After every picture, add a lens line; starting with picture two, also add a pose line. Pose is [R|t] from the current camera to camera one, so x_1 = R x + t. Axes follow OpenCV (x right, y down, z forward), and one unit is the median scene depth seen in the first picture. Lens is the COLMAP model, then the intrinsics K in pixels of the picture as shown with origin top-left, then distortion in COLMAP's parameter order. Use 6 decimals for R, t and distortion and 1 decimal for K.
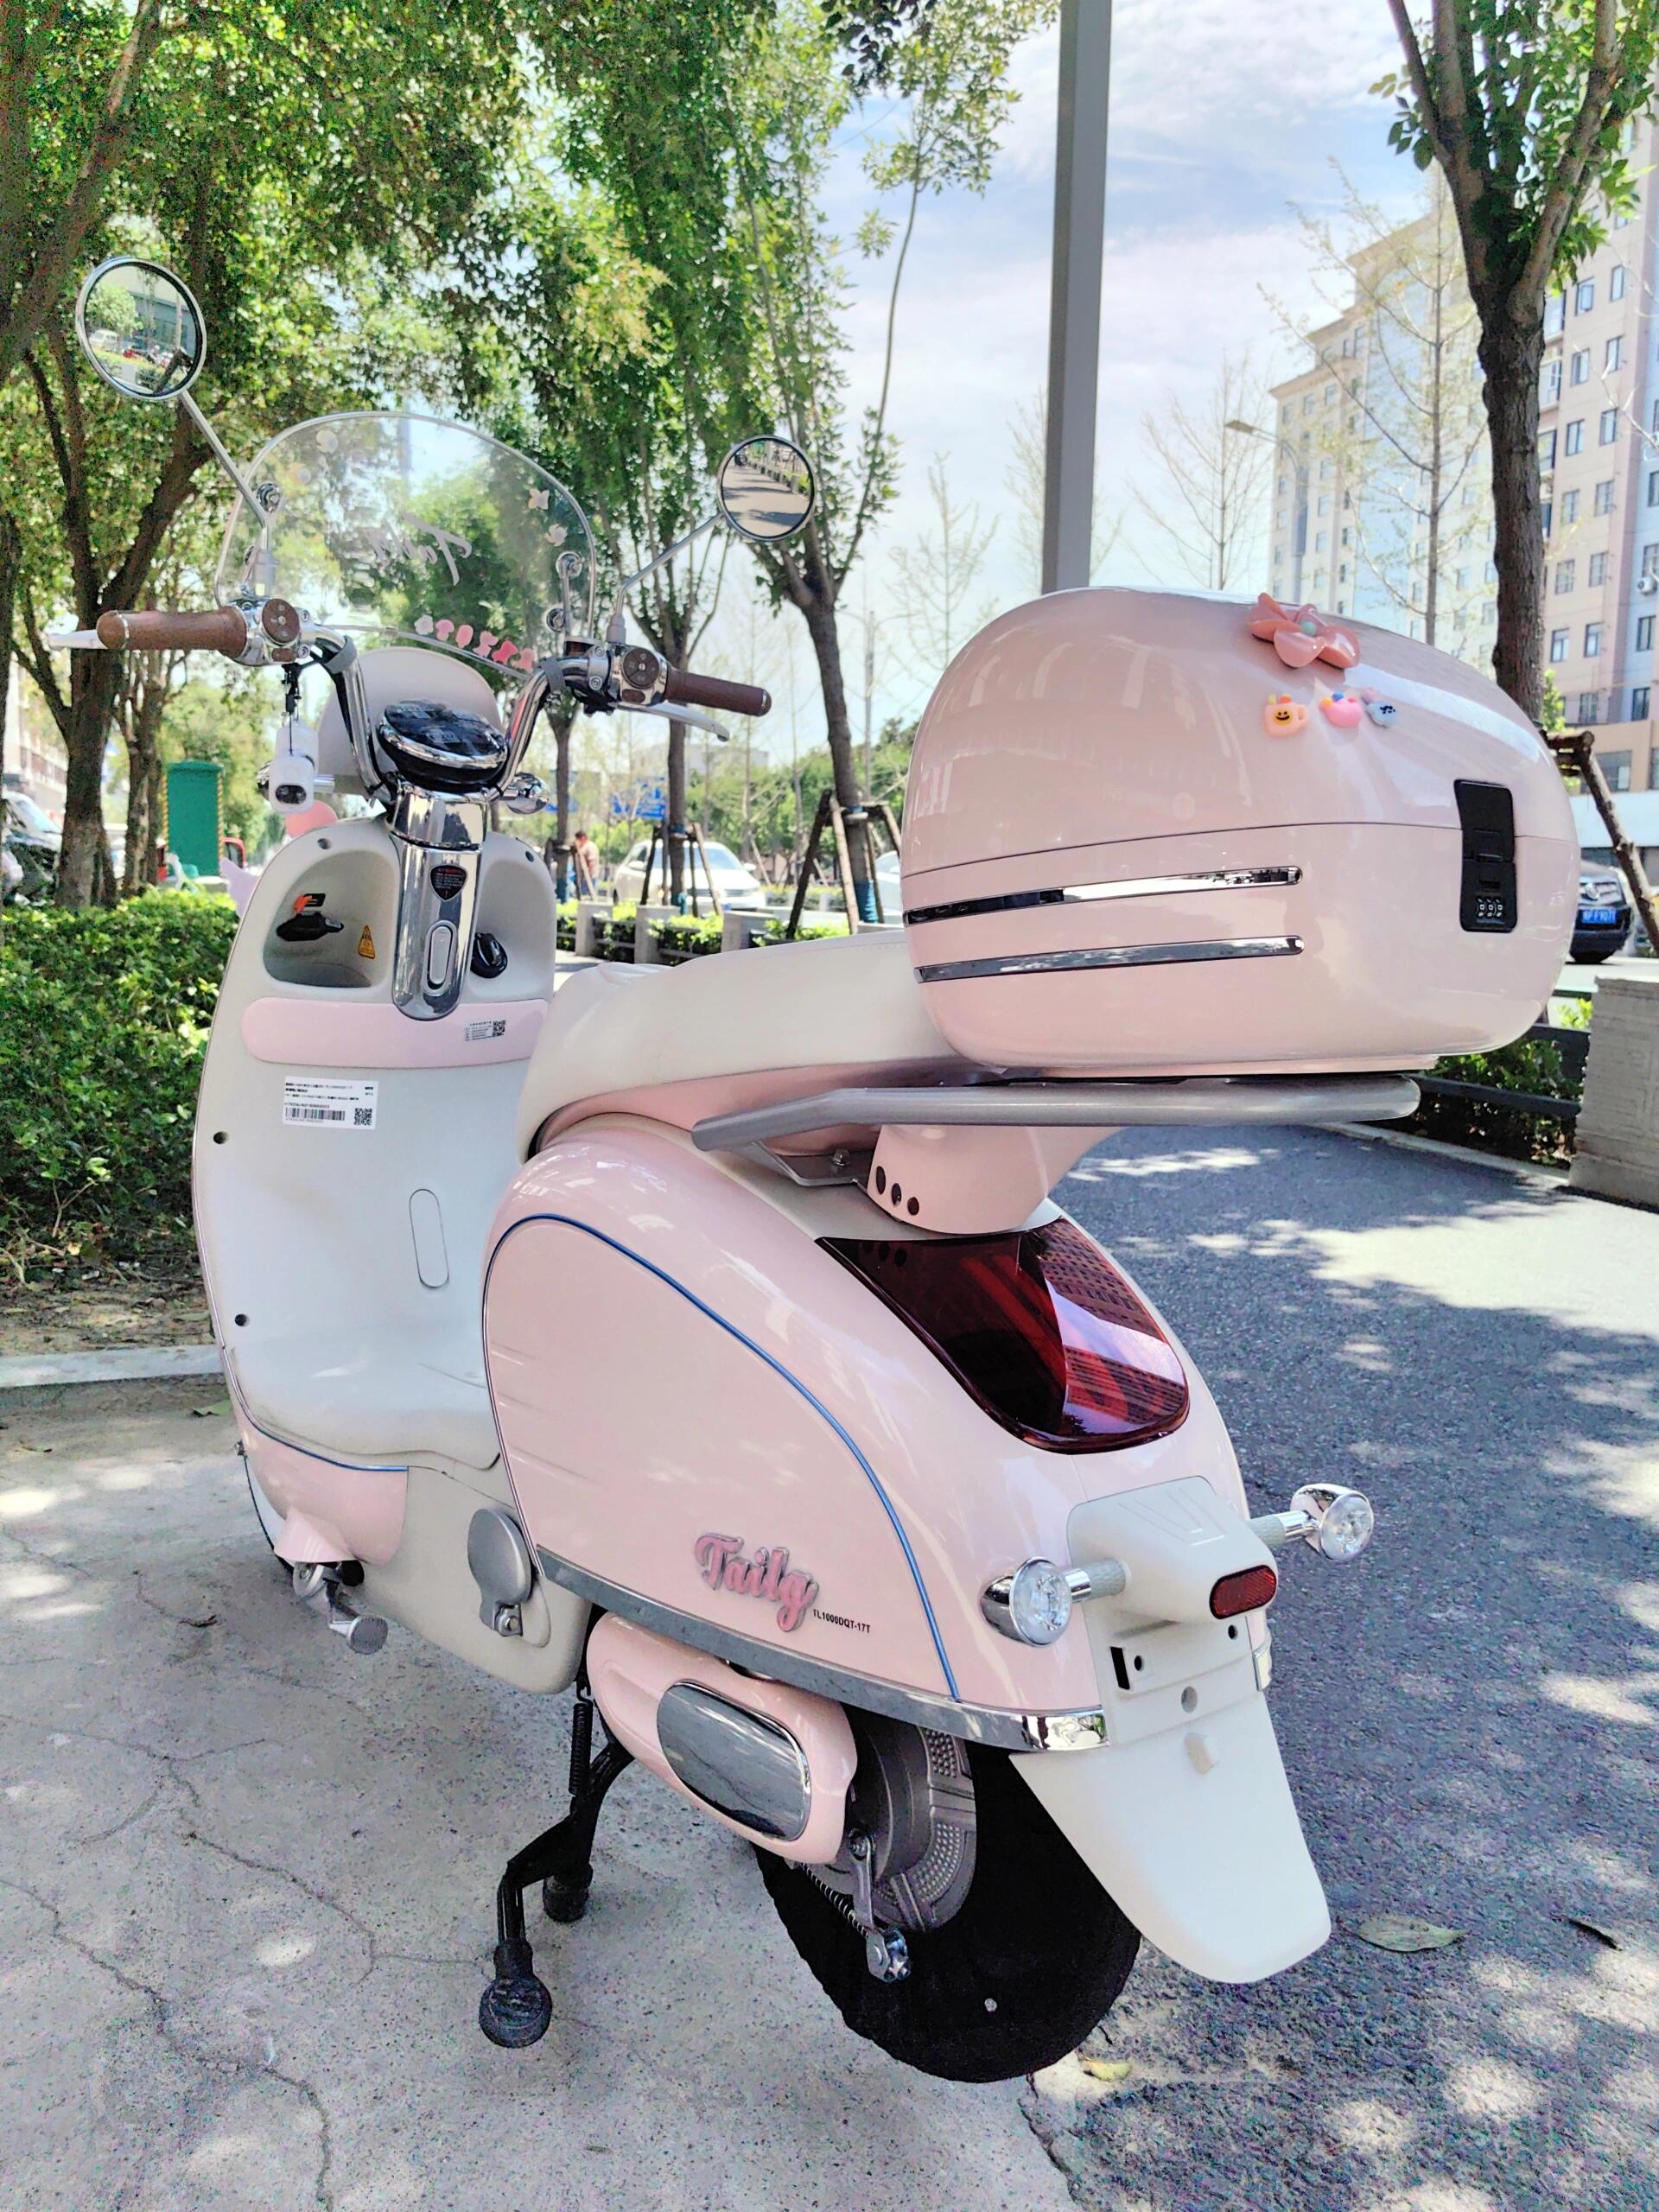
lens RADIAL K [[1859.3, 0, 829.5], [0, 1859.3, 1106.0], [0, 0, 1]] dist [-0.045440, 0.130715]
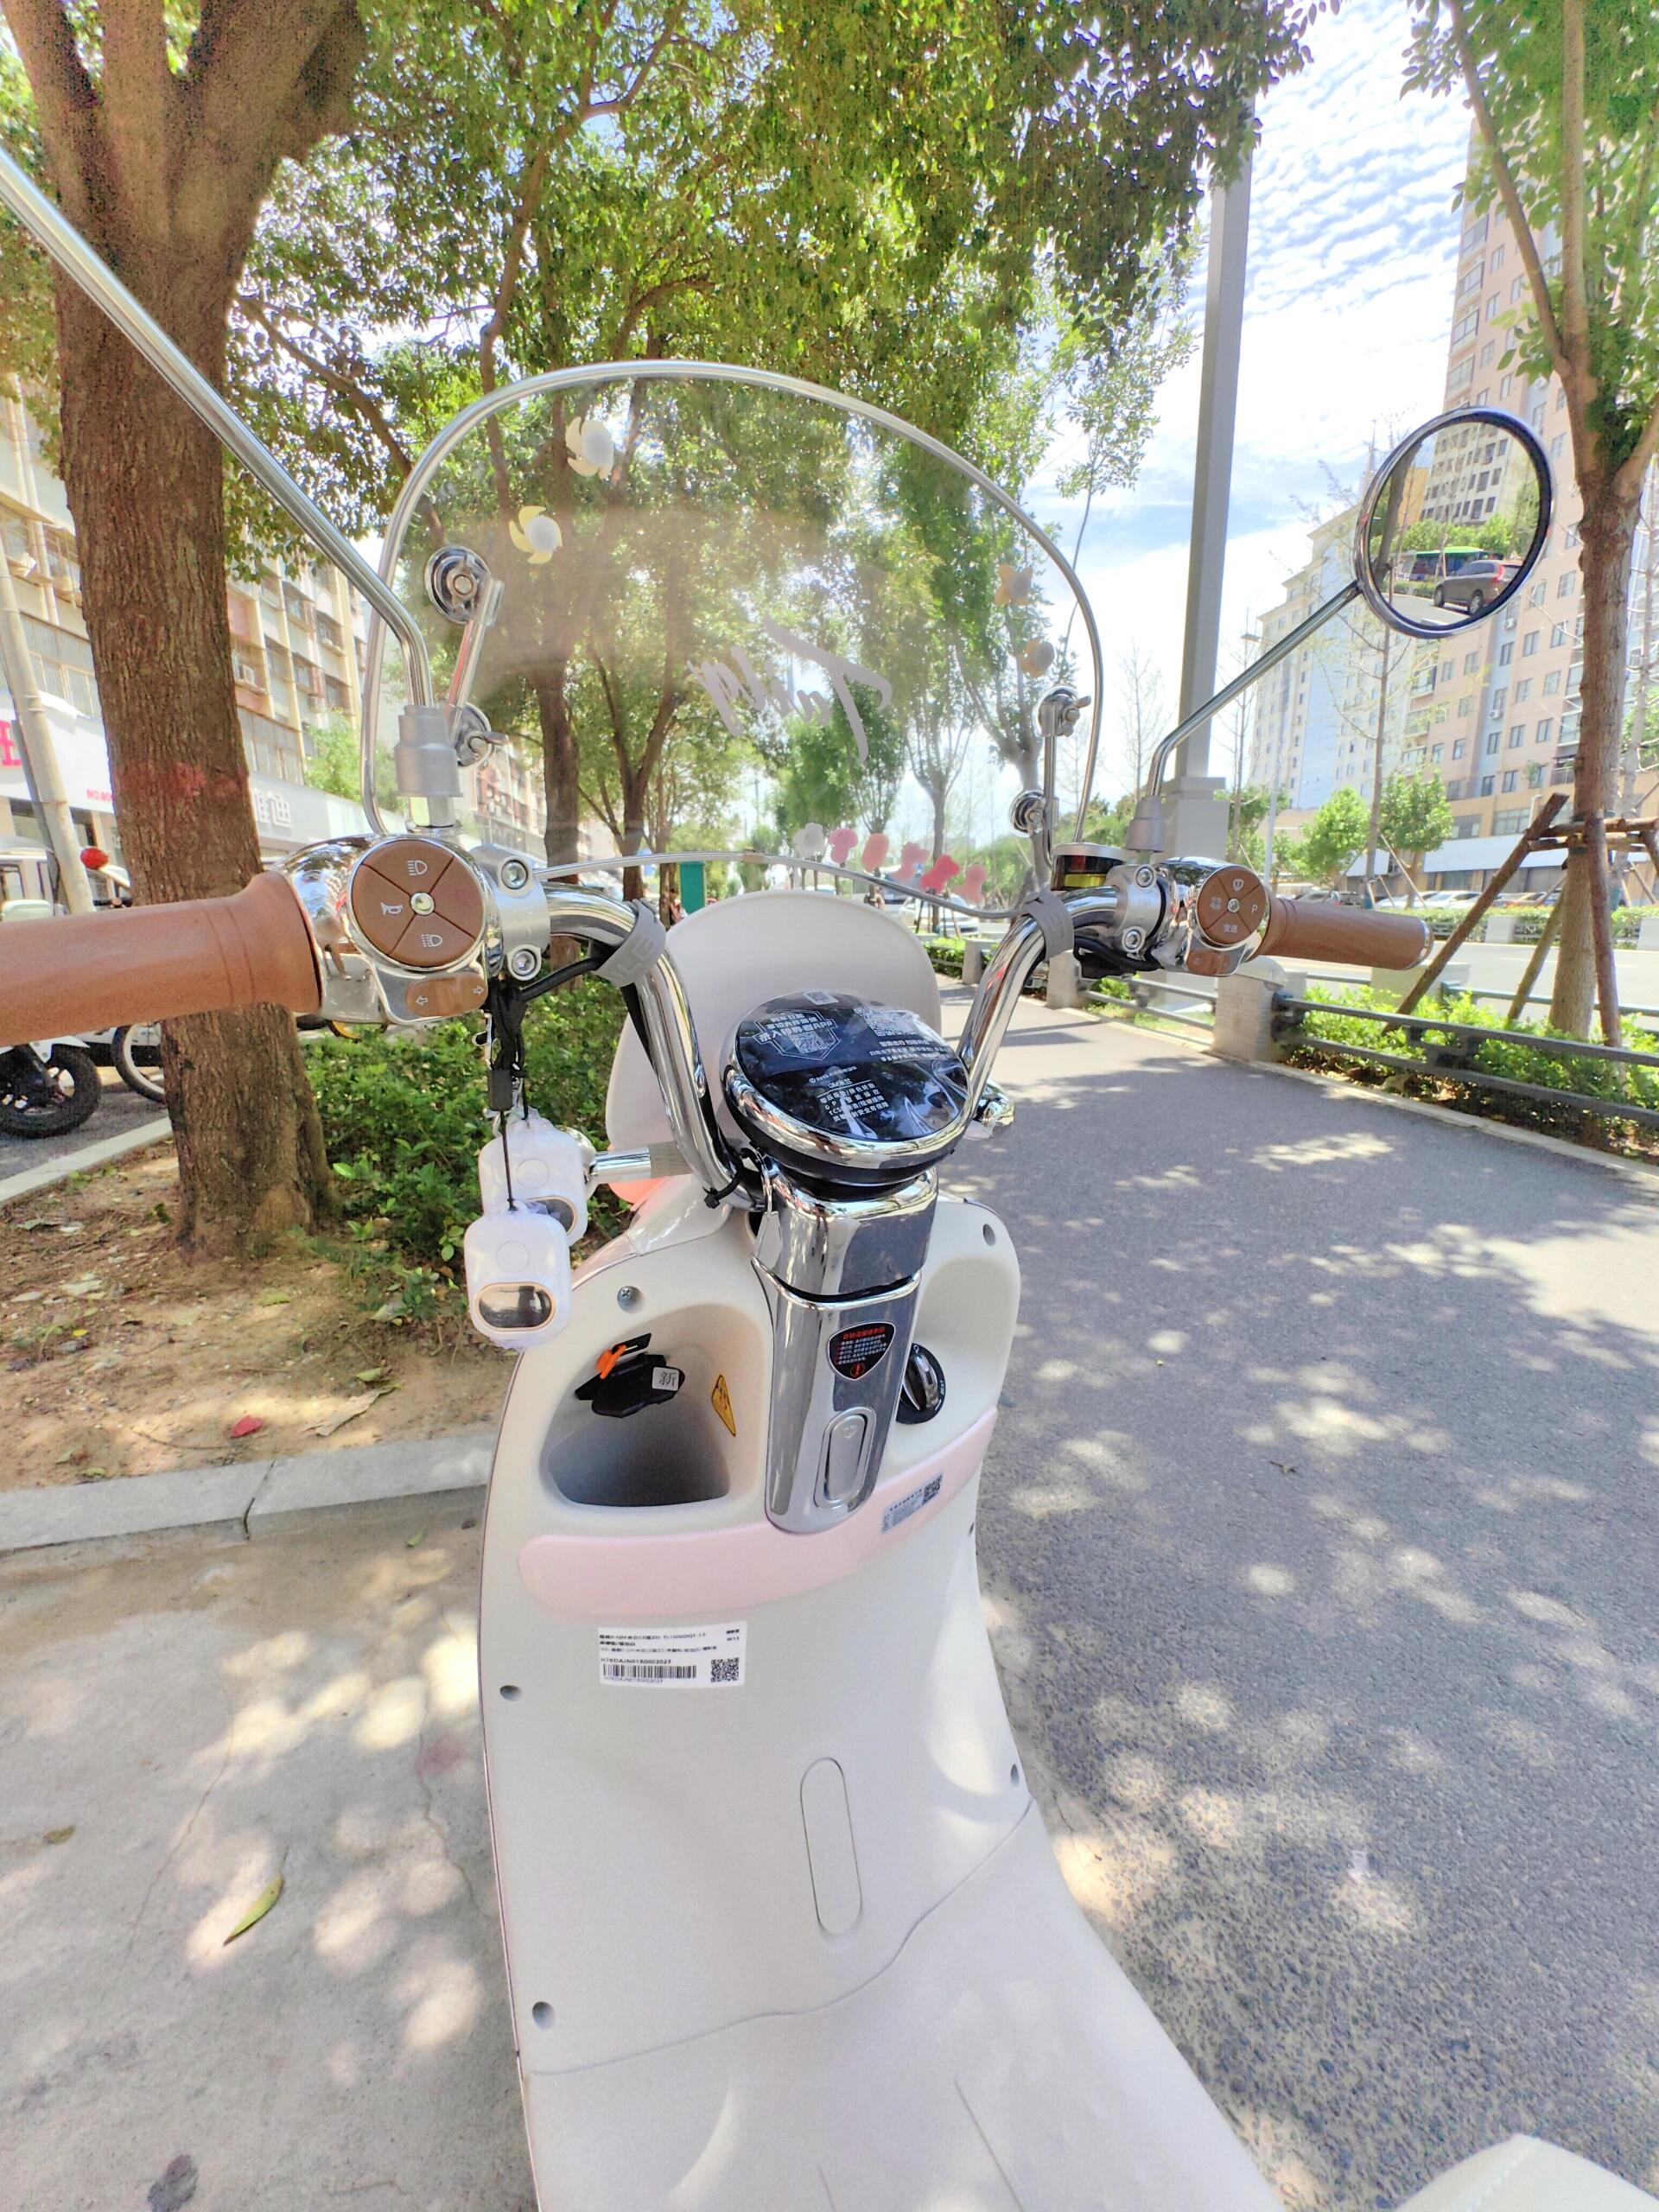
lens RADIAL K [[880.8, 0, 829.5], [0, 880.8, 1106.0], [0, 0, 1]] dist [0.001647, 0.000087]
pose [[0.982138, 0.002504, -0.188144, -0.033548], [0.017134, 0.994567, 0.102680, -0.044199], [0.187379, -0.104070, 0.976759, 0.152956]]
